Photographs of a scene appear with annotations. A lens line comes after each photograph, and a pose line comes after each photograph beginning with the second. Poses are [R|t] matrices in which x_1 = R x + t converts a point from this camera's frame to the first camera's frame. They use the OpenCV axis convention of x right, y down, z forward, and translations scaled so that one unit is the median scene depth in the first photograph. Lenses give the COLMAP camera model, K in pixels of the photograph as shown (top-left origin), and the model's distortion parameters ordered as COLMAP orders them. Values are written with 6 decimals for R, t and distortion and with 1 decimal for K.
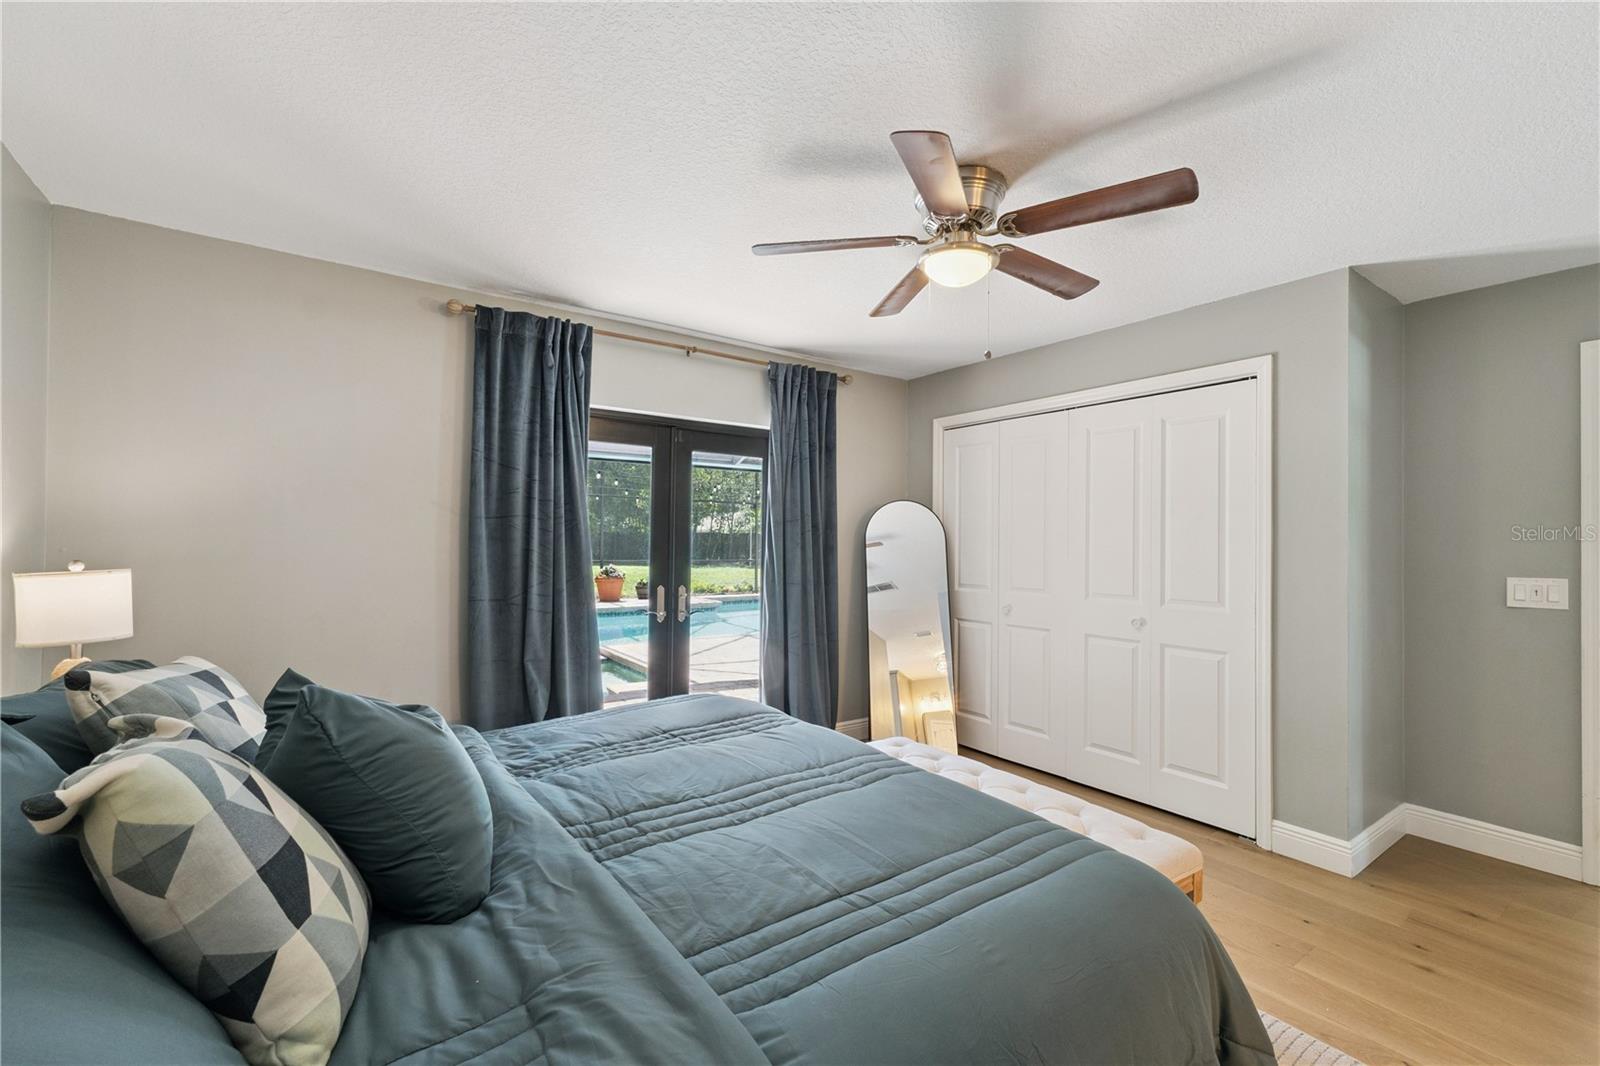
lens RADIAL K [[698.9, 0, 800.0], [0, 698.9, 533.0], [0, 0, 1]] dist [-0.001130, -0.000082]
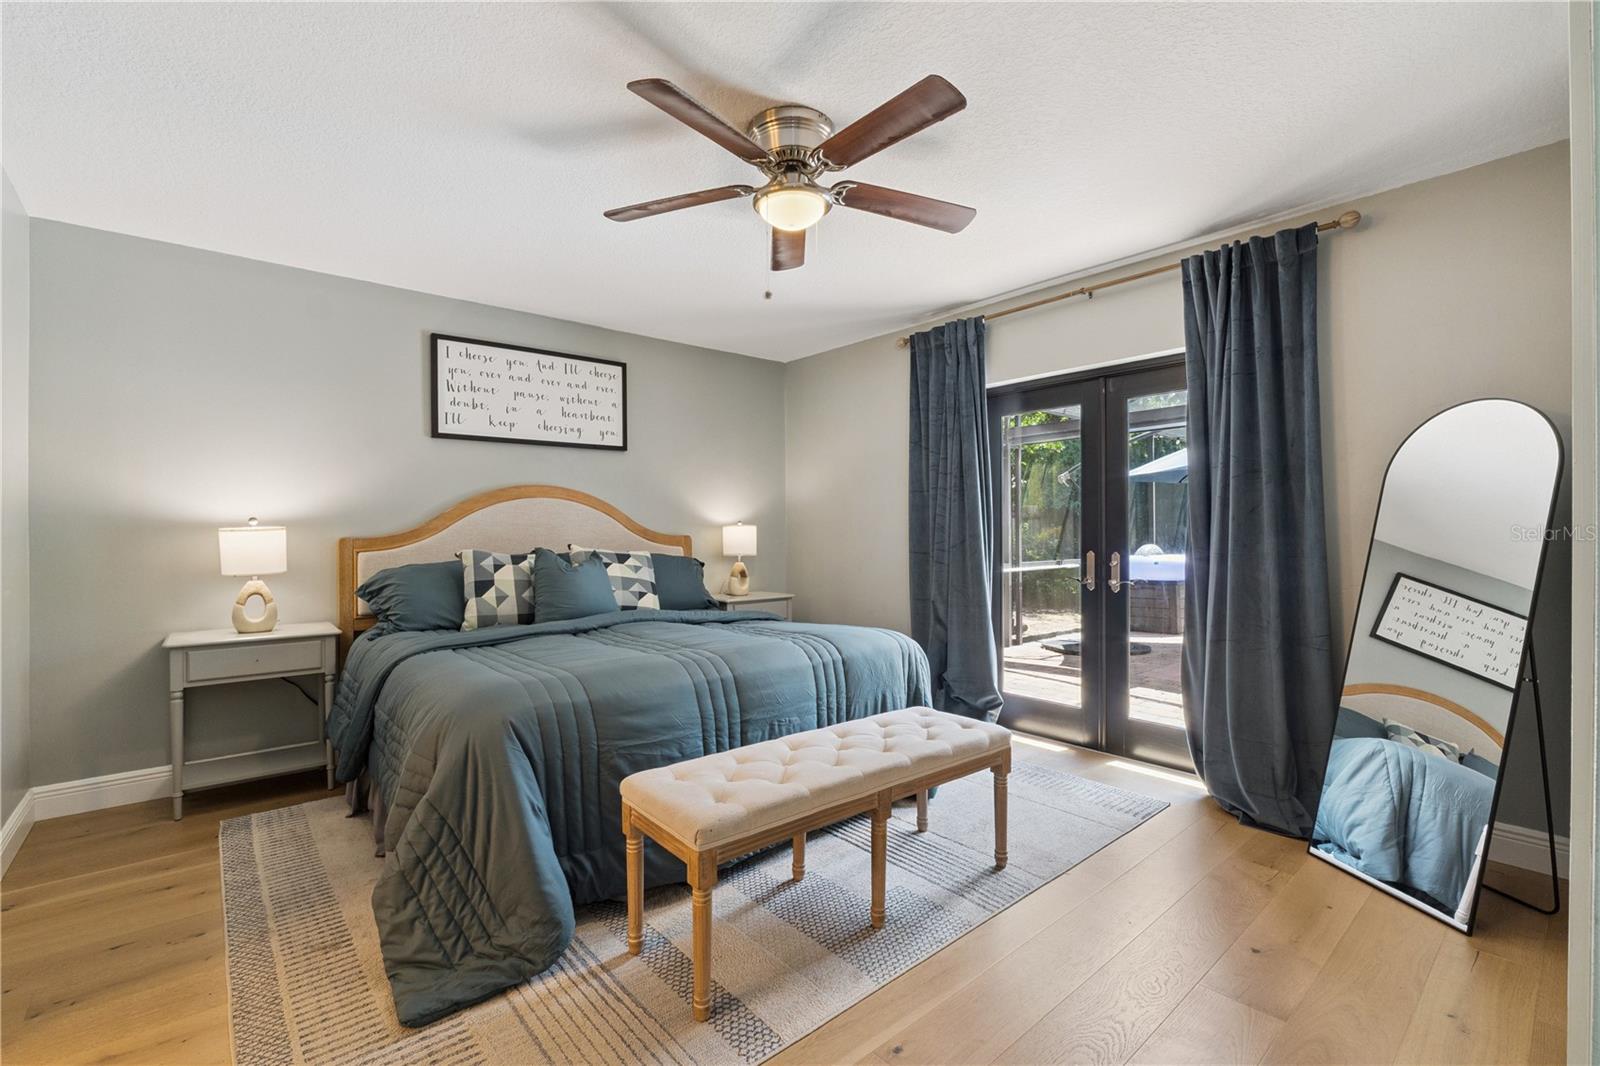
lens RADIAL K [[697.9, 0, 797.2], [0, 697.9, 529.1], [0, 0, 1]] dist [-0.002020, -0.000382]
pose [[0.066334, -0.004933, -0.997785, 0.721906], [0.016273, 0.999860, -0.003862, 0.043523], [0.997665, -0.015981, 0.066405, 0.559075]]
